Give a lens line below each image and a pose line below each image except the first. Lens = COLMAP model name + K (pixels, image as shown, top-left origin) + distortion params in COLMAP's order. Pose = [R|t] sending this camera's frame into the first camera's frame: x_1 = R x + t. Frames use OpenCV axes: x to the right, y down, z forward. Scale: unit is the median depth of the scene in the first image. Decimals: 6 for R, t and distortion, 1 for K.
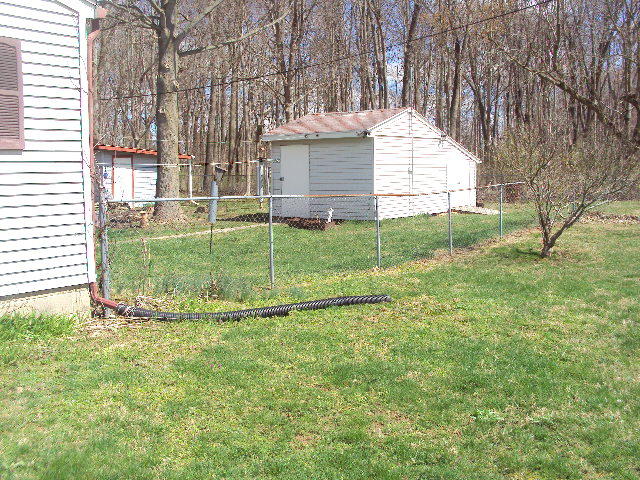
lens RADIAL K [[663.0, 0, 320.0], [0, 663.0, 240.0], [0, 0, 1]] dist [-0.156760, 0.031822]
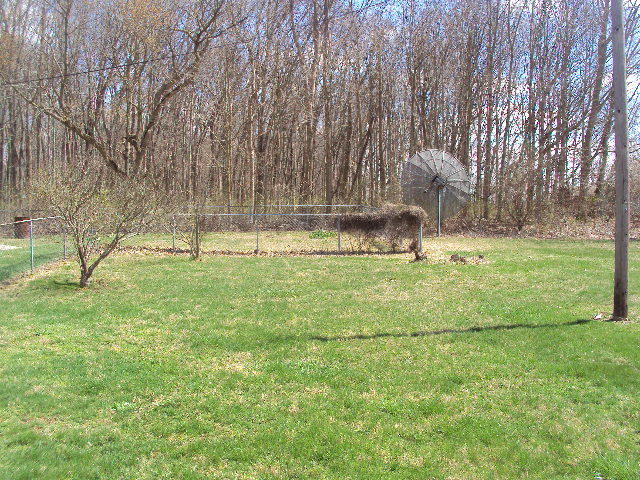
lens RADIAL K [[663.0, 0, 320.0], [0, 663.0, 240.0], [0, 0, 1]] dist [-0.156760, 0.031822]
pose [[0.730255, -0.017707, 0.682945, -0.103090], [0.053789, 0.998051, -0.031638, 0.004293], [-0.681054, 0.059839, 0.729784, -0.059952]]
